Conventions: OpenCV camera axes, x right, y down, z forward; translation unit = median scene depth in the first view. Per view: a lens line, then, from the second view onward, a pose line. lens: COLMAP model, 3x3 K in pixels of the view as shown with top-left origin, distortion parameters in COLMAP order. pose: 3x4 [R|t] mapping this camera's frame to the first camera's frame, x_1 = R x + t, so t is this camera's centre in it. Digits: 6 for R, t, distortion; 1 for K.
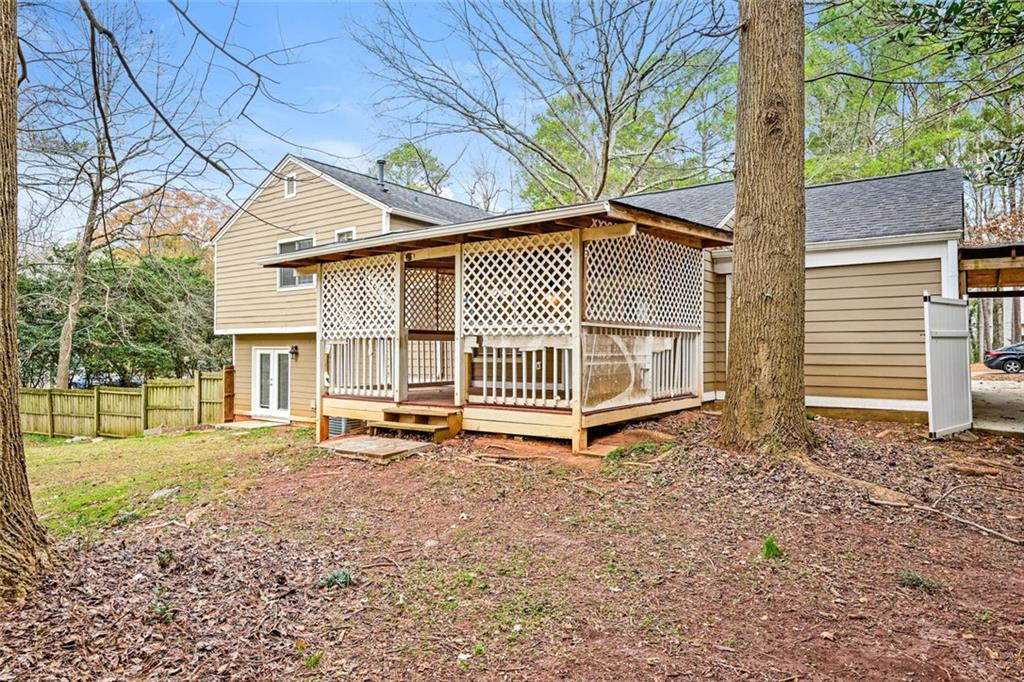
lens RADIAL K [[623.2, 0, 511.7], [0, 623.2, 342.8], [0, 0, 1]] dist [0.000633, 0.000327]
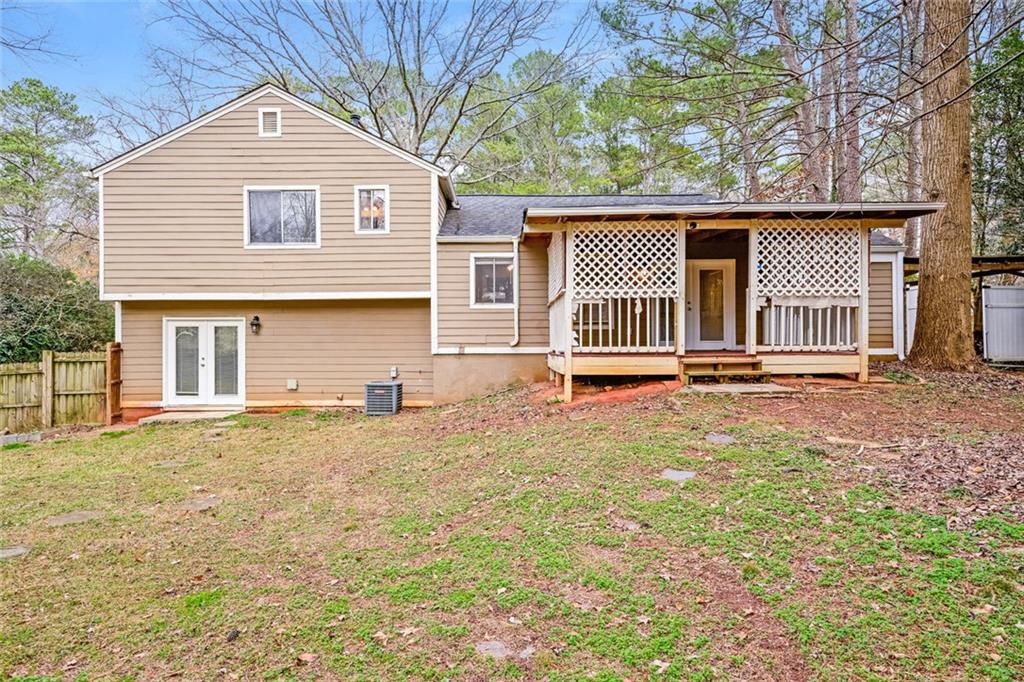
lens RADIAL K [[582.1, 0, 512.6], [0, 582.1, 342.4], [0, 0, 1]] dist [0.020467, -0.001818]
pose [[0.808375, -0.003577, 0.588658, -0.777374], [-0.001270, 0.999969, 0.007820, 0.048256], [-0.588667, -0.007069, 0.808345, 0.248286]]
